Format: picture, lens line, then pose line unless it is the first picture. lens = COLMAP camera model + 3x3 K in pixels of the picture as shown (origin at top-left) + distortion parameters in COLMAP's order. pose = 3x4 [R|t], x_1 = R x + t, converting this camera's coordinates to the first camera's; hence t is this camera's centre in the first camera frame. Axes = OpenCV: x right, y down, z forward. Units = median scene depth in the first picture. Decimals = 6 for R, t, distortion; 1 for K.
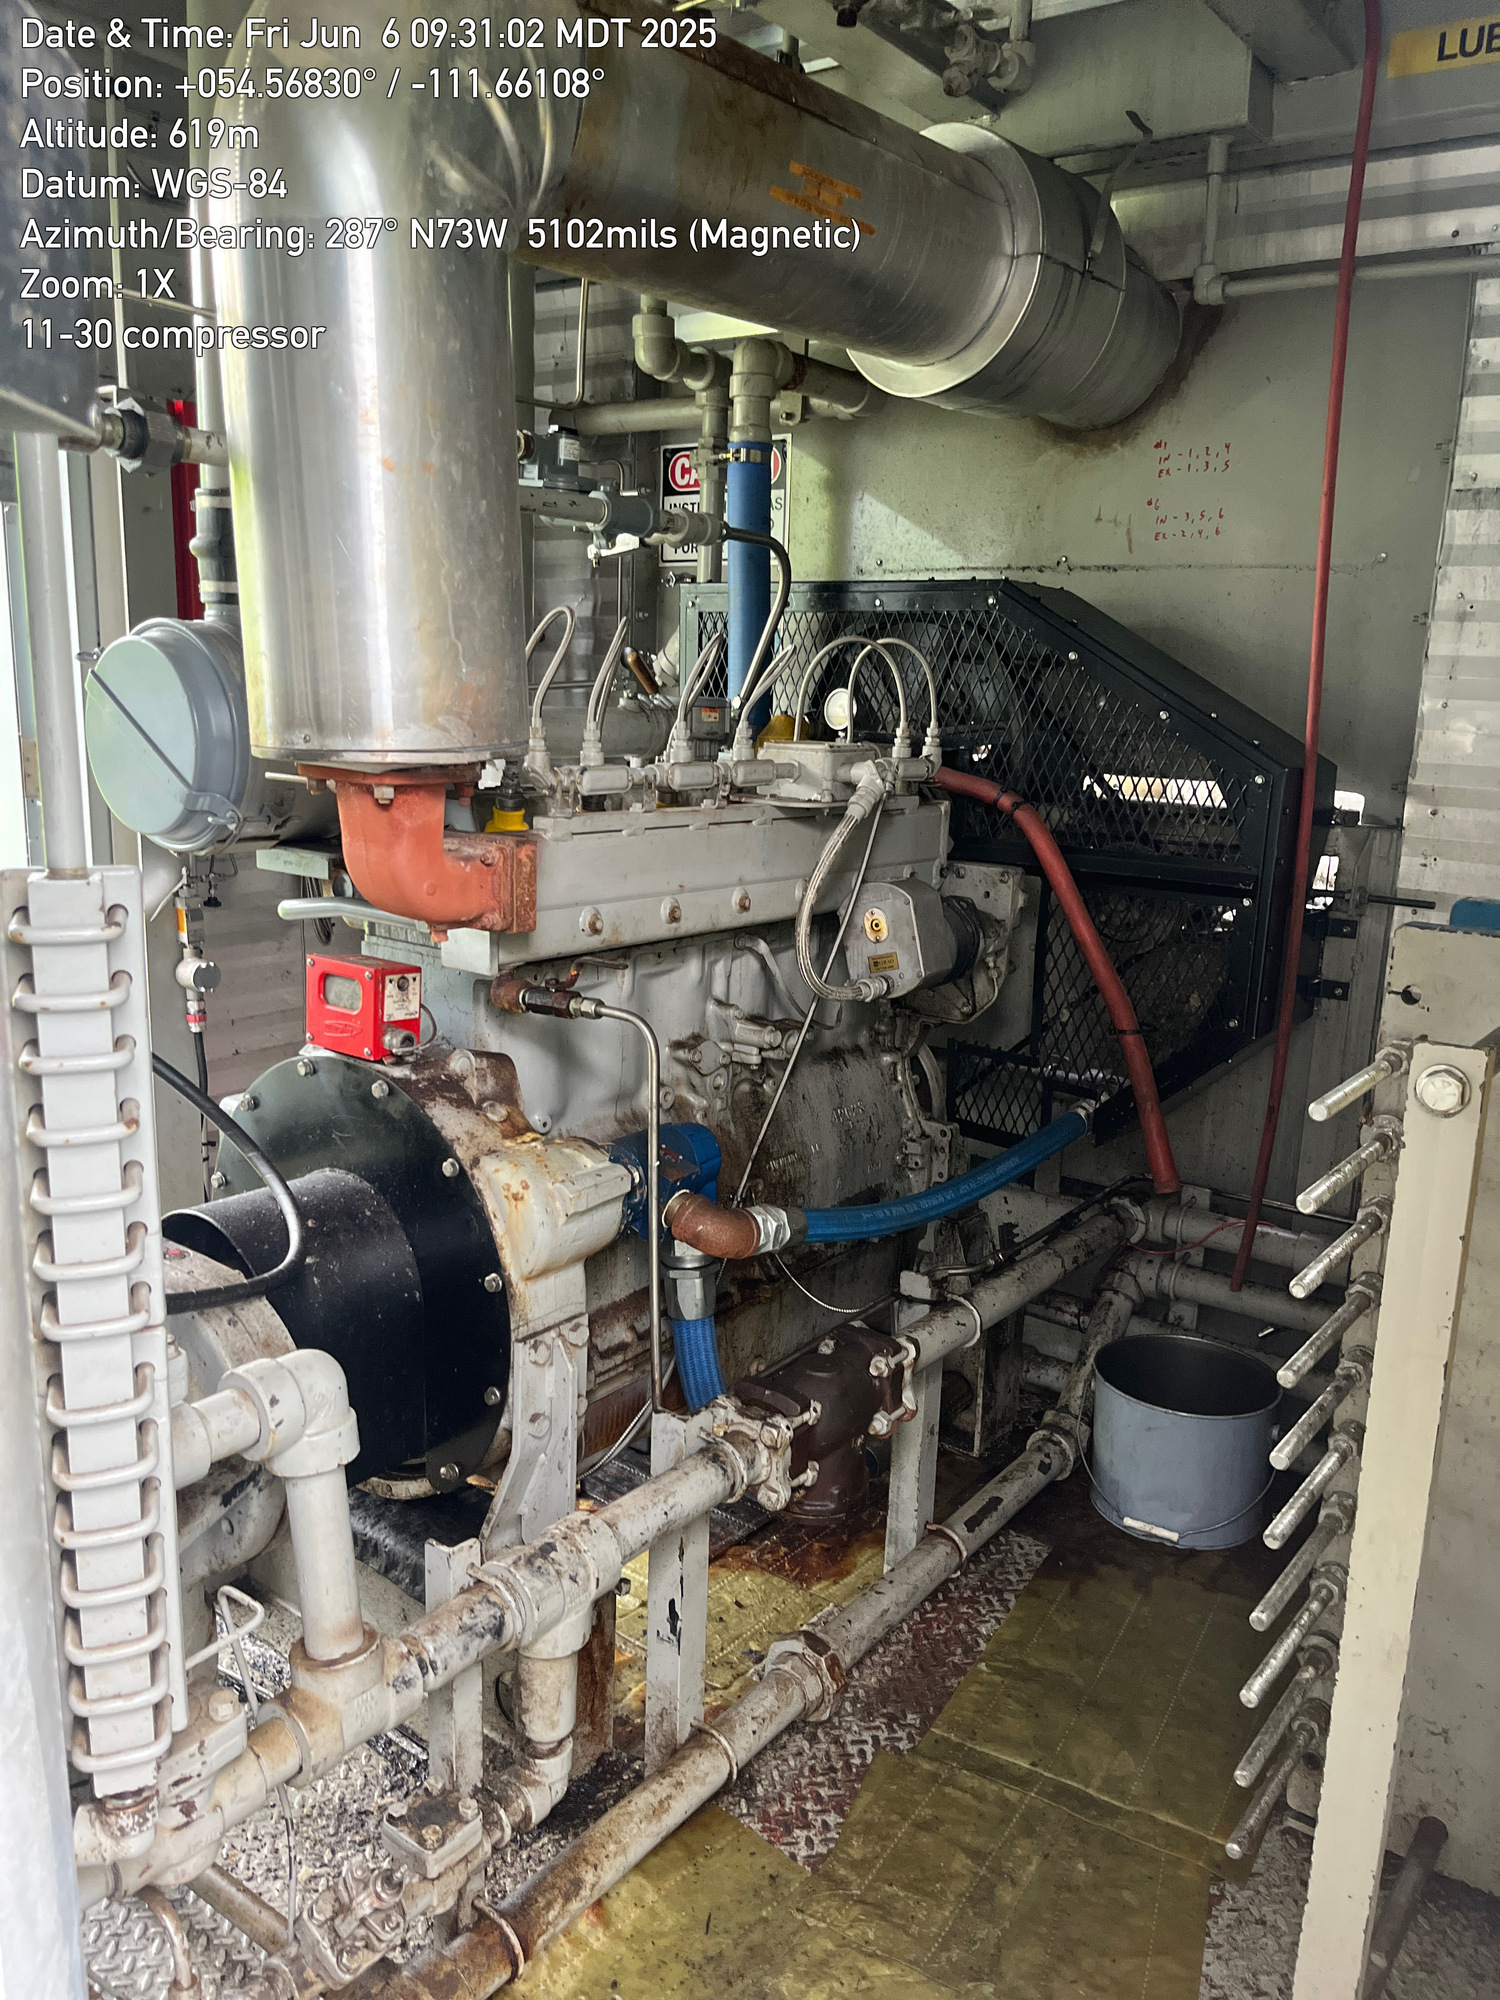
lens RADIAL K [[1500.7, 0, 762.5], [0, 1500.7, 1007.3], [0, 0, 1]] dist [0.061318, -0.095752]
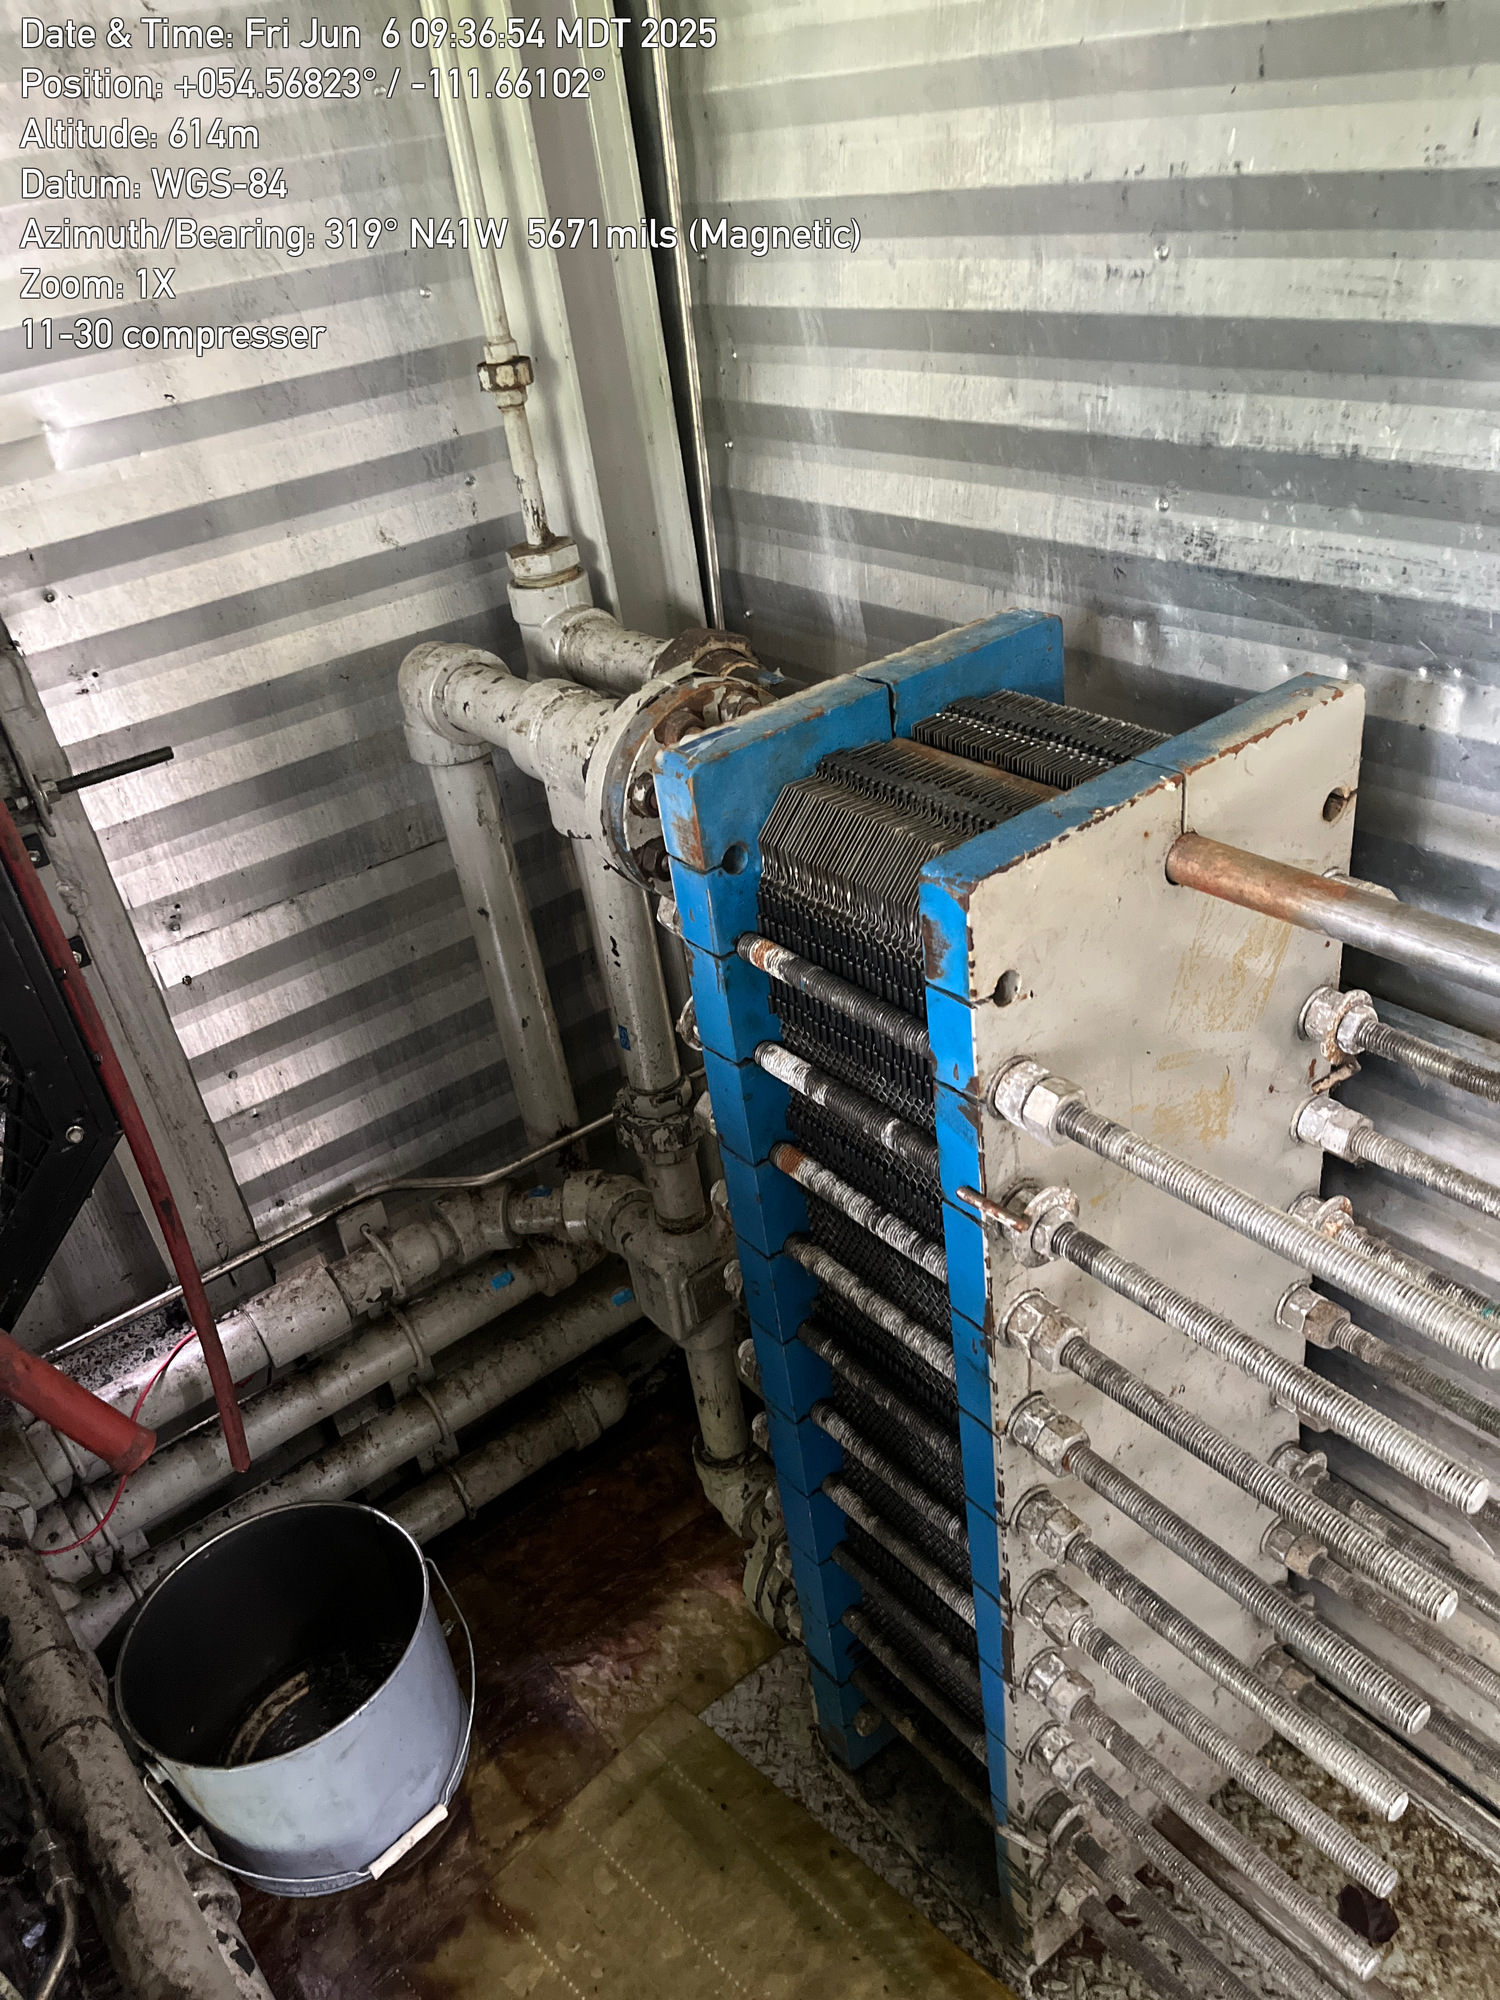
lens RADIAL K [[1500.7, 0, 762.5], [0, 1500.7, 1007.3], [0, 0, 1]] dist [0.061318, -0.095752]
pose [[0.262664, -0.566313, 0.781215, 0.001991], [0.340749, 0.811919, 0.474002, -0.191942], [-0.902717, 0.141695, 0.406233, 0.605990]]
